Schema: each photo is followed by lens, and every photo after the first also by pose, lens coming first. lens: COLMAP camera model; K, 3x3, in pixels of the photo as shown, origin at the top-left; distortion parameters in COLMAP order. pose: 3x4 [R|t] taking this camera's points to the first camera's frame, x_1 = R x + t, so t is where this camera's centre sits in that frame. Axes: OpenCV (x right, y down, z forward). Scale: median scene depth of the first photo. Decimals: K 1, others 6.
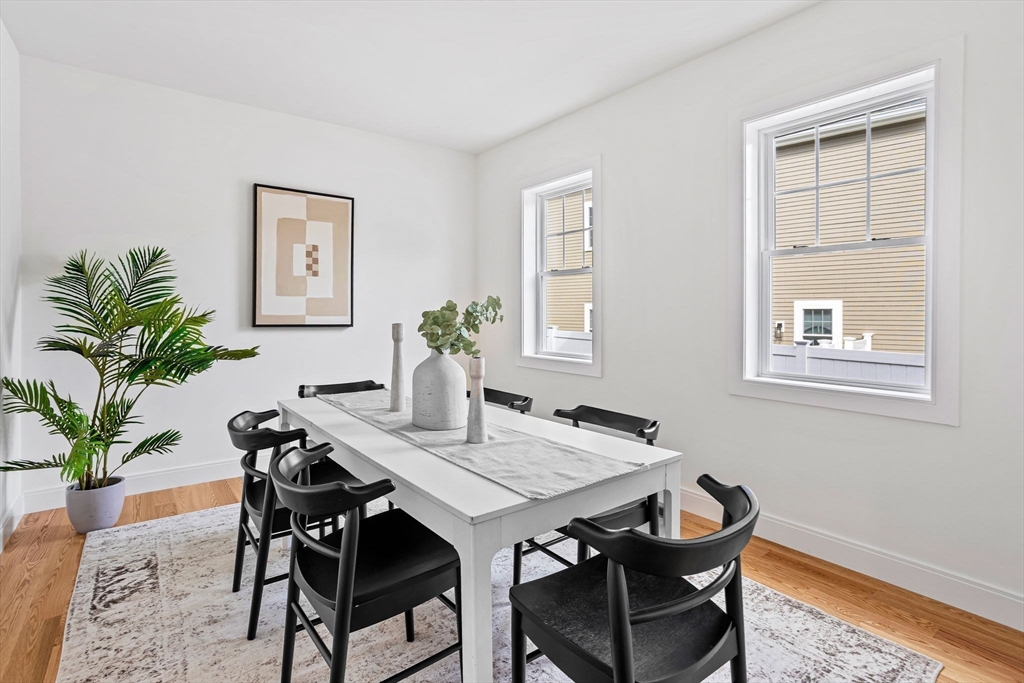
lens RADIAL K [[495.4, 0, 512.9], [0, 495.4, 309.8], [0, 0, 1]] dist [-0.036297, -0.000059]
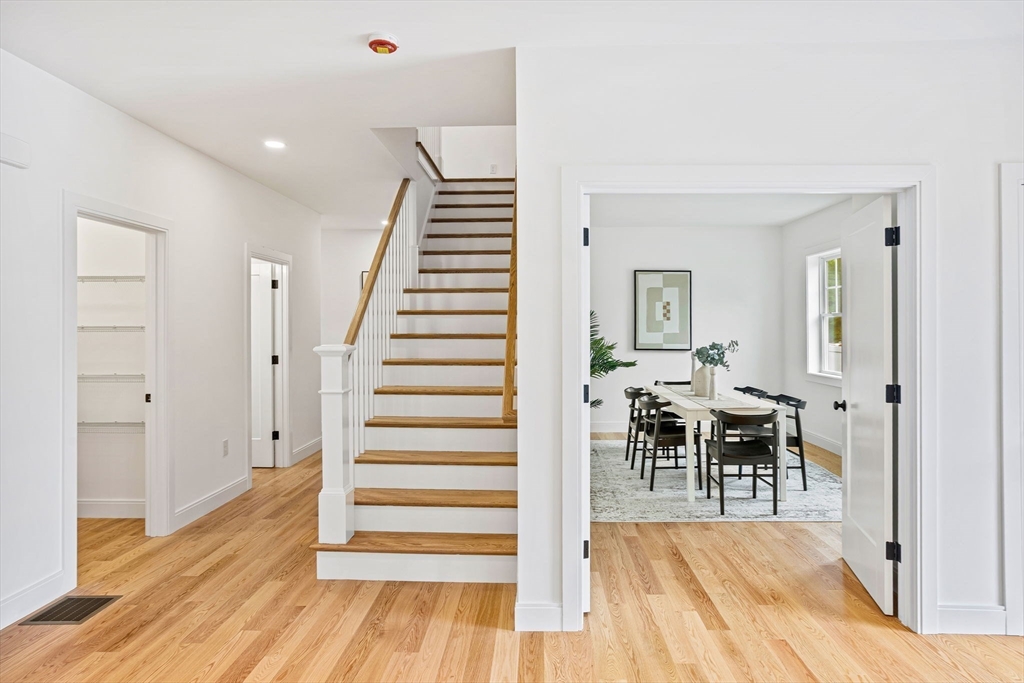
lens RADIAL K [[600.3, 0, 512.0], [0, 600.3, 341.5], [0, 0, 1]] dist [0.001325, 0.000976]
pose [[0.766907, 0.009794, -0.641683, 0.688883], [0.012932, 0.999445, 0.030711, -0.088406], [0.641628, -0.031850, 0.766355, -1.250199]]
